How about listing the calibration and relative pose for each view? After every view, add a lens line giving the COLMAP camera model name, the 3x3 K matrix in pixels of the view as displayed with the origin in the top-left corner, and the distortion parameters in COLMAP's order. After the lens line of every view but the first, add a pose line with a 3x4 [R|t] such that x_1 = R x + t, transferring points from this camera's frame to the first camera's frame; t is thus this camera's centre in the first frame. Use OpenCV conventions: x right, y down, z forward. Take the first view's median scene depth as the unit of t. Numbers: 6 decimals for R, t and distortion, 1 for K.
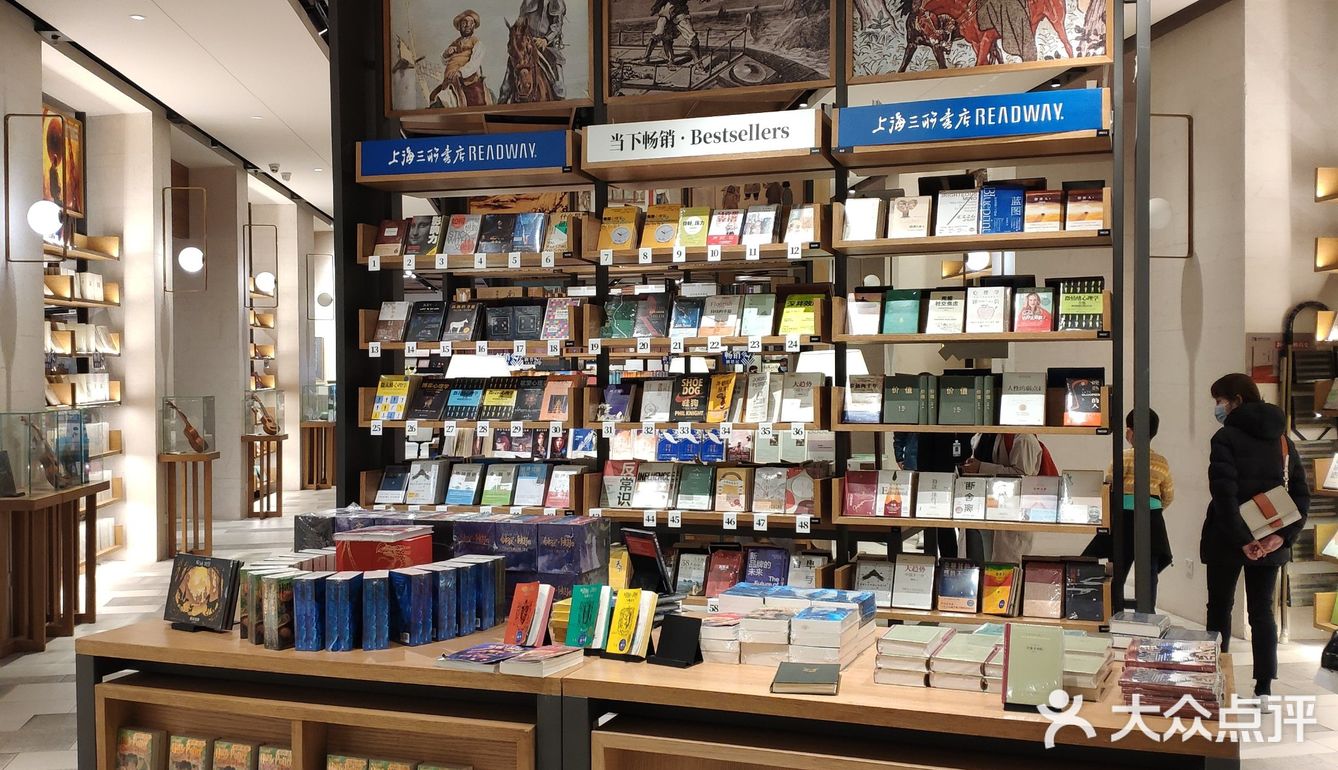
lens RADIAL K [[1355.4, 0, 669.6], [0, 1355.4, 392.0], [0, 0, 1]] dist [0.057497, 0.000000]
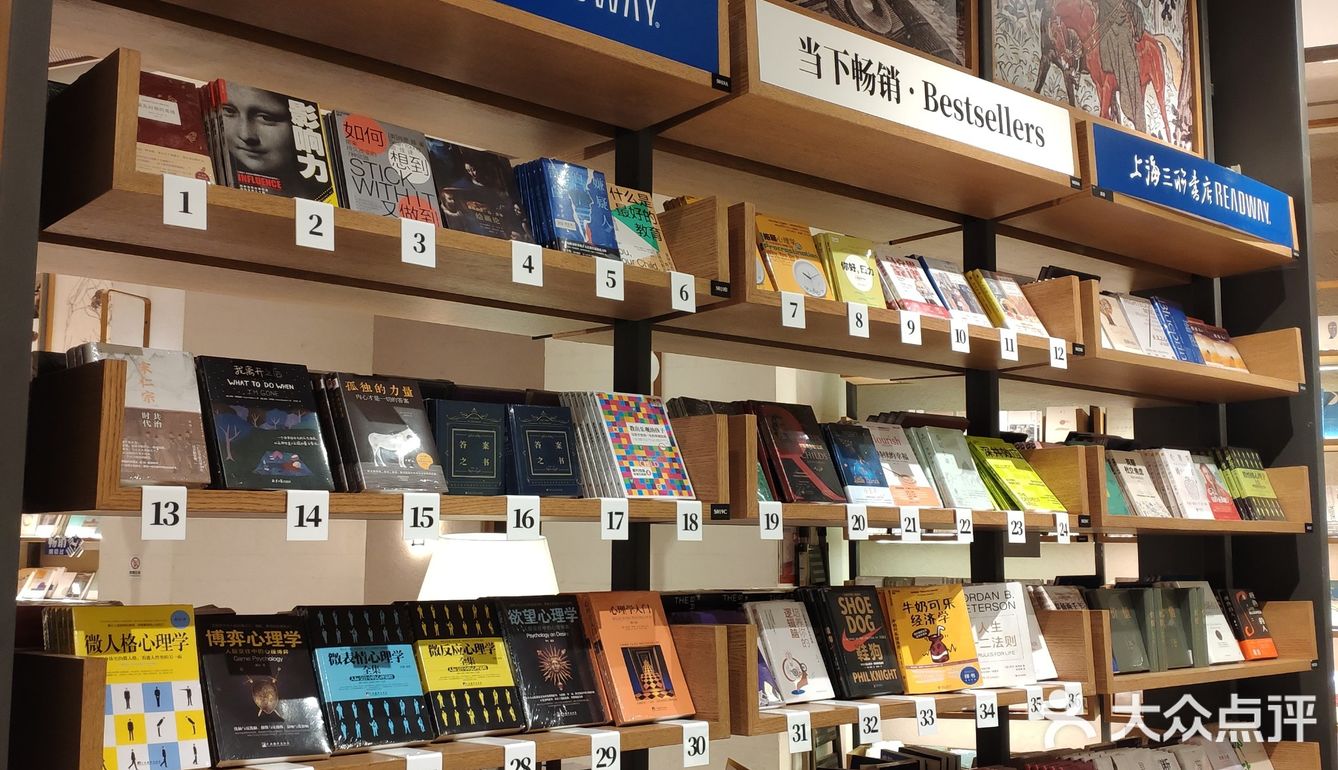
lens RADIAL K [[1355.4, 0, 667.5], [0, 1355.4, 373.8], [0, 0, 1]] dist [0.057497, 0.000000]
pose [[0.498373, 0.120439, 0.858556, -0.438275], [0.006817, 0.989728, -0.142797, -0.020404], [-0.866936, 0.077019, 0.492433, 0.854660]]
